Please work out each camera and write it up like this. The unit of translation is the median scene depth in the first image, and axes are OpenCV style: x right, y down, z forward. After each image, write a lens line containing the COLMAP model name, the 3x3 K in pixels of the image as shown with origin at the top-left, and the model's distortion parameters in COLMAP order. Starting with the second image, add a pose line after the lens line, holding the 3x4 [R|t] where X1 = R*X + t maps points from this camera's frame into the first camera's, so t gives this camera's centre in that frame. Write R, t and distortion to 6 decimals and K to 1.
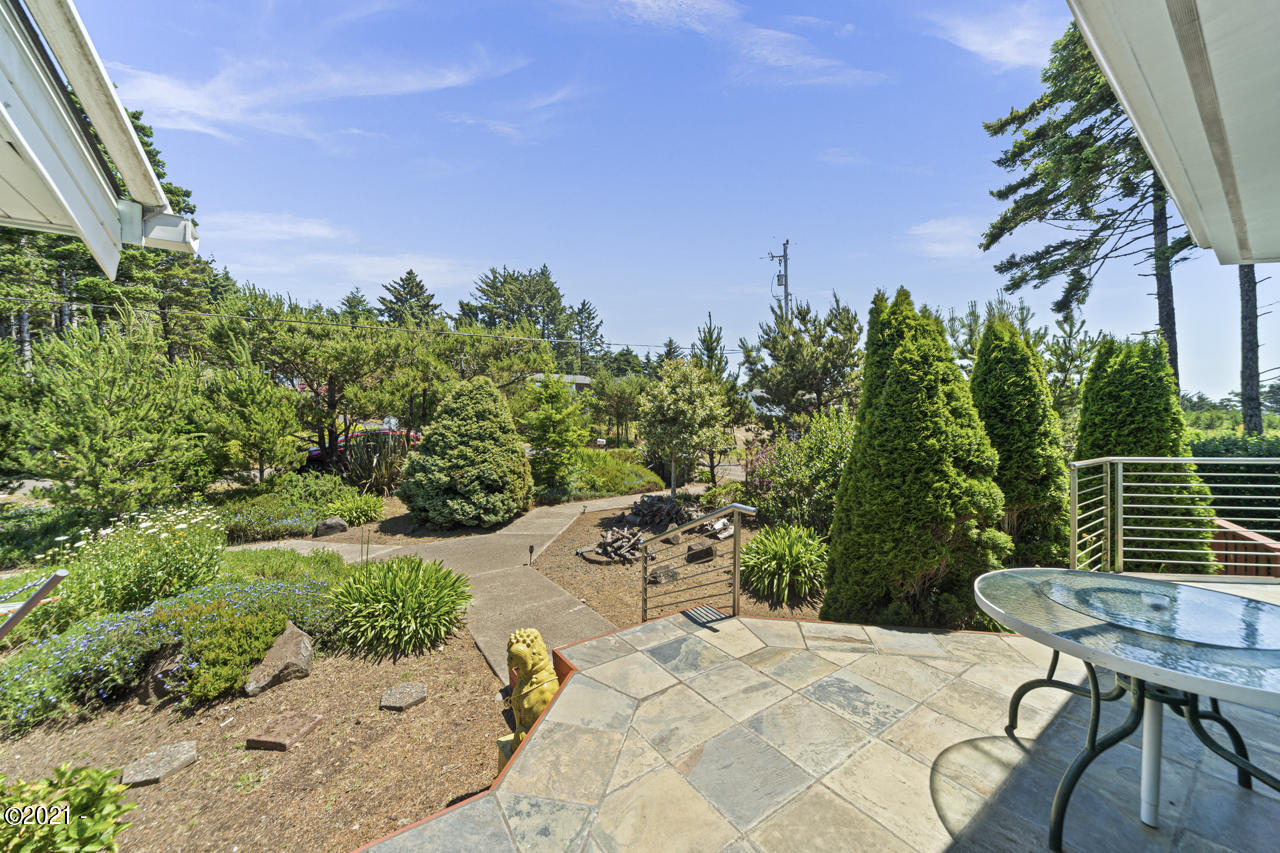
lens RADIAL K [[446.5, 0, 640.0], [0, 446.5, 426.5], [0, 0, 1]] dist [-0.007998, -0.000166]
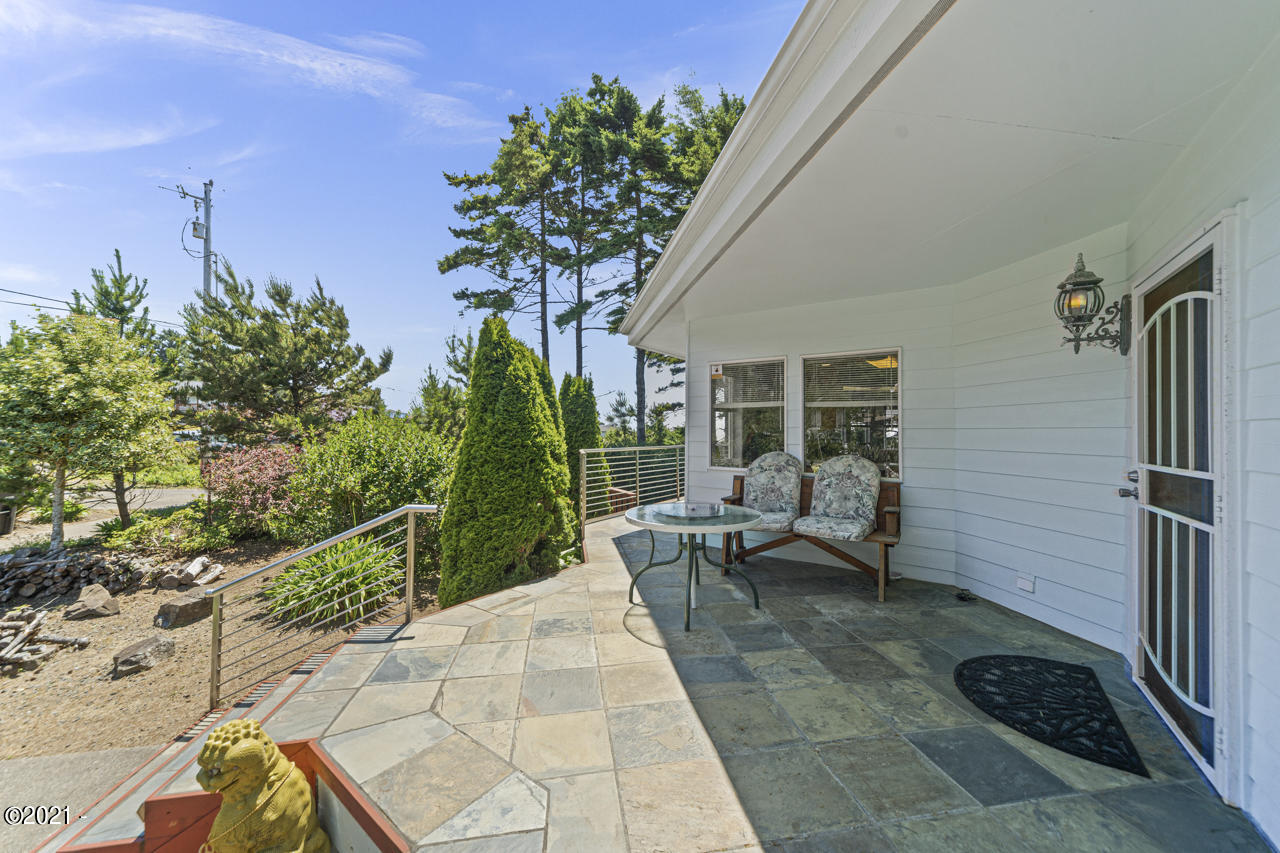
lens RADIAL K [[469.0, 0, 640.0], [0, 469.0, 426.5], [0, 0, 1]] dist [0.000575, 0.000350]
pose [[0.421564, 0.016473, 0.906649, -0.324648], [-0.005132, 0.999862, -0.015781, 0.009868], [-0.906784, 0.002000, 0.421590, 0.075105]]
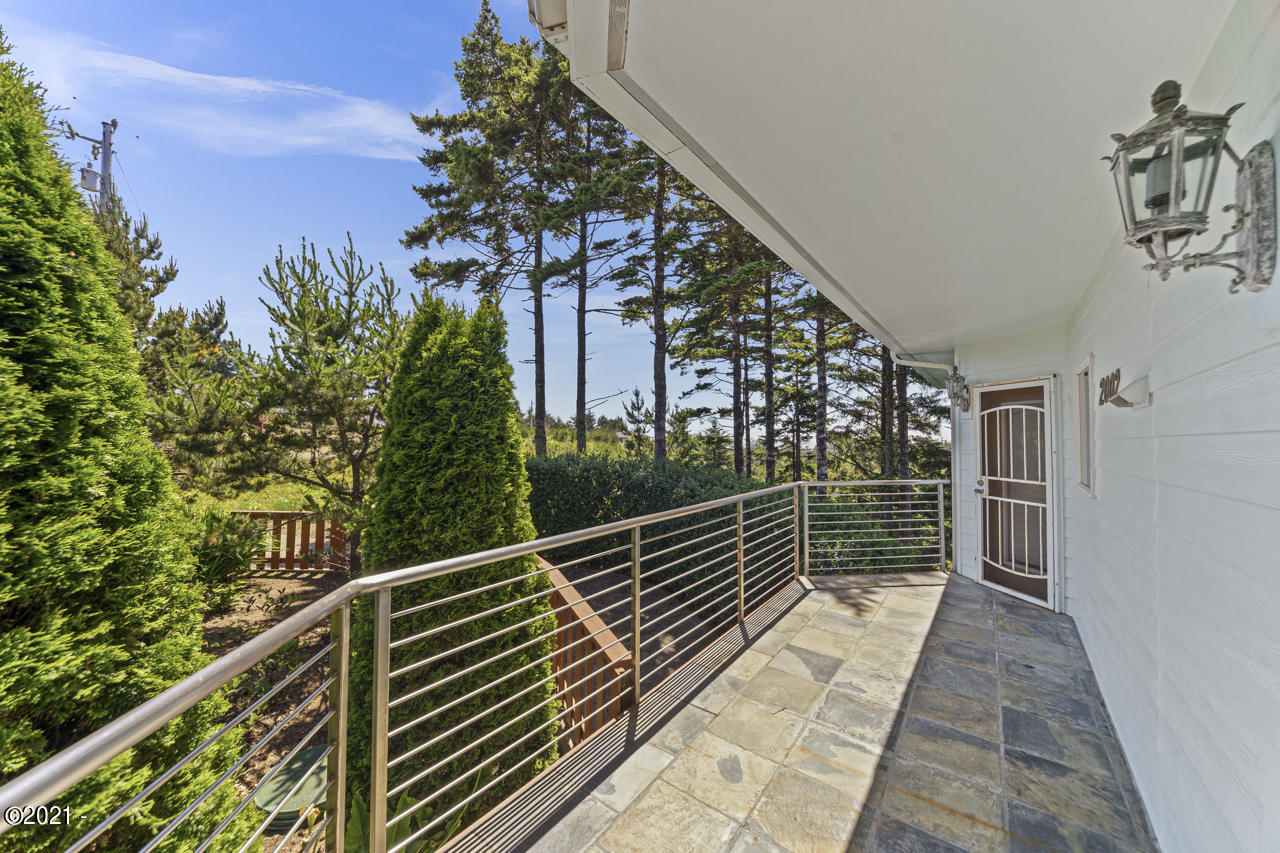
lens RADIAL K [[446.5, 0, 640.0], [0, 446.5, 426.5], [0, 0, 1]] dist [-0.007998, -0.000166]
pose [[0.466249, 0.031356, 0.884098, 0.704031], [-0.012931, 0.999506, -0.028630, -0.035411], [-0.884559, 0.001916, 0.466424, 0.530850]]
